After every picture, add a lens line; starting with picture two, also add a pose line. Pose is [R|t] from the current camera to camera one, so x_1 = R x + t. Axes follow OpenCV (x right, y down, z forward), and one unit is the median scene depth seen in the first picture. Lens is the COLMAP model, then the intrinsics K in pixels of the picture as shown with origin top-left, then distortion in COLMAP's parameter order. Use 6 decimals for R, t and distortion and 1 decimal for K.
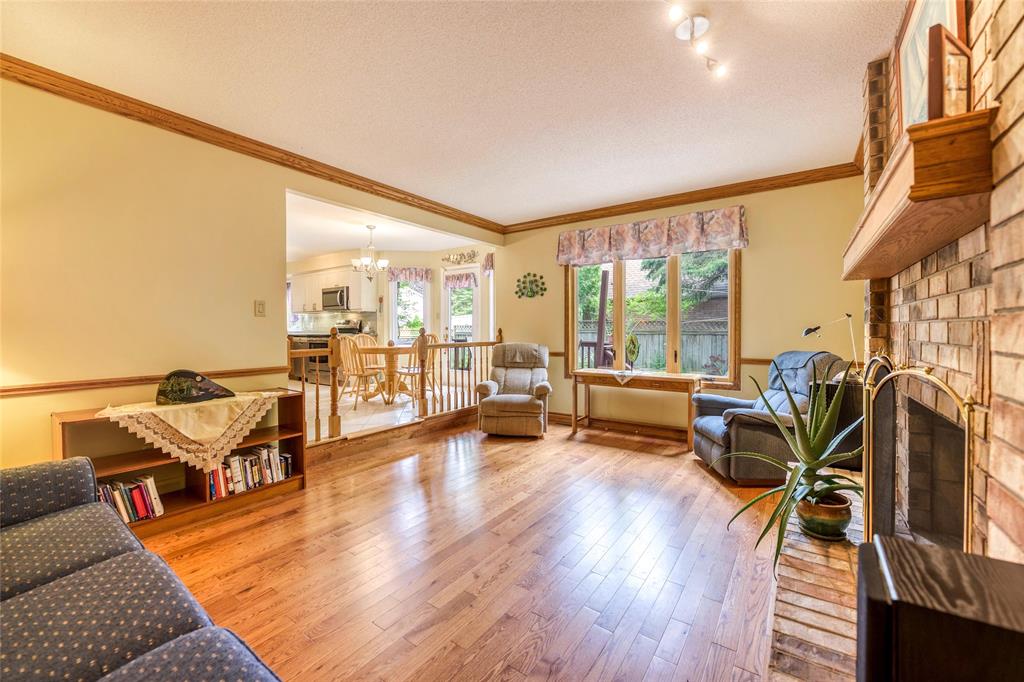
lens RADIAL K [[411.0, 0, 510.0], [0, 411.0, 332.3], [0, 0, 1]] dist [-0.011517, 0.001083]
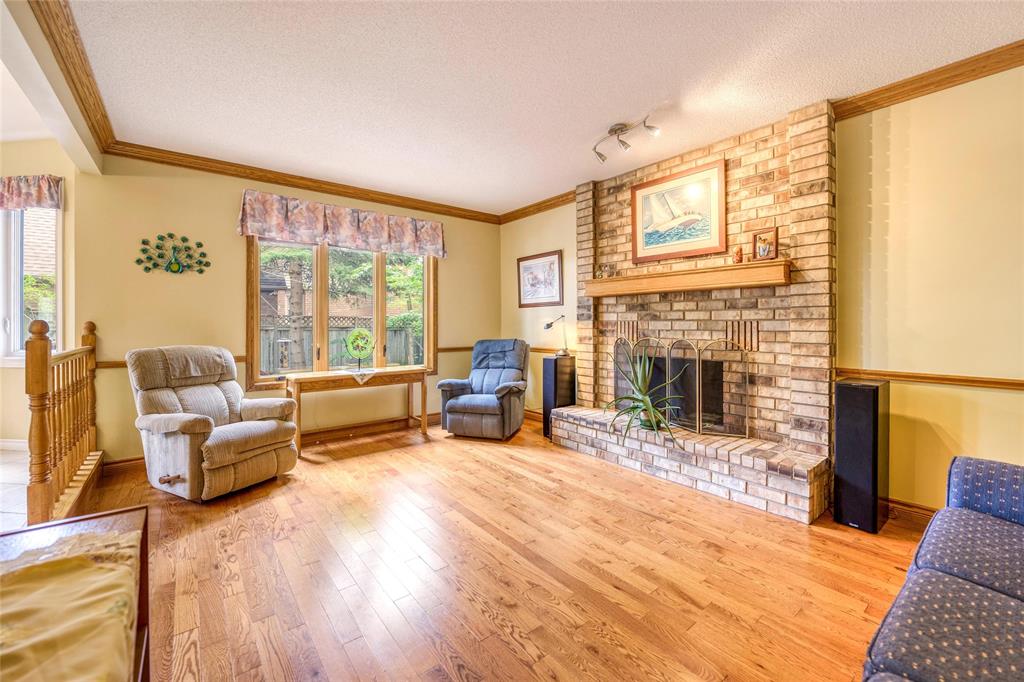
lens RADIAL K [[411.0, 0, 512.7], [0, 411.0, 324.1], [0, 0, 1]] dist [-0.011517, 0.001083]
pose [[0.281956, -0.003029, 0.959423, -0.442929], [0.001834, 0.999995, 0.002617, -0.008255], [-0.959426, 0.001022, 0.281960, 0.359603]]
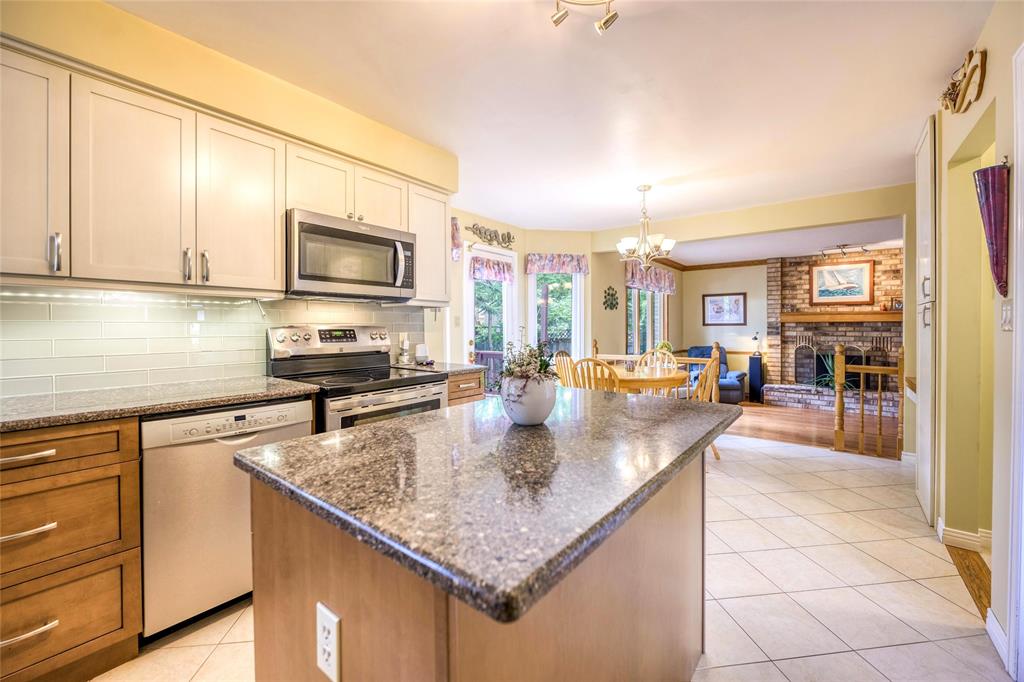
lens RADIAL K [[411.0, 0, 521.2], [0, 411.0, 328.6], [0, 0, 1]] dist [-0.011517, 0.001083]
pose [[0.053360, -0.004268, 0.998566, -1.117789], [-0.000181, 0.999991, 0.004284, -0.043468], [-0.998575, -0.000409, 0.053358, 1.282609]]
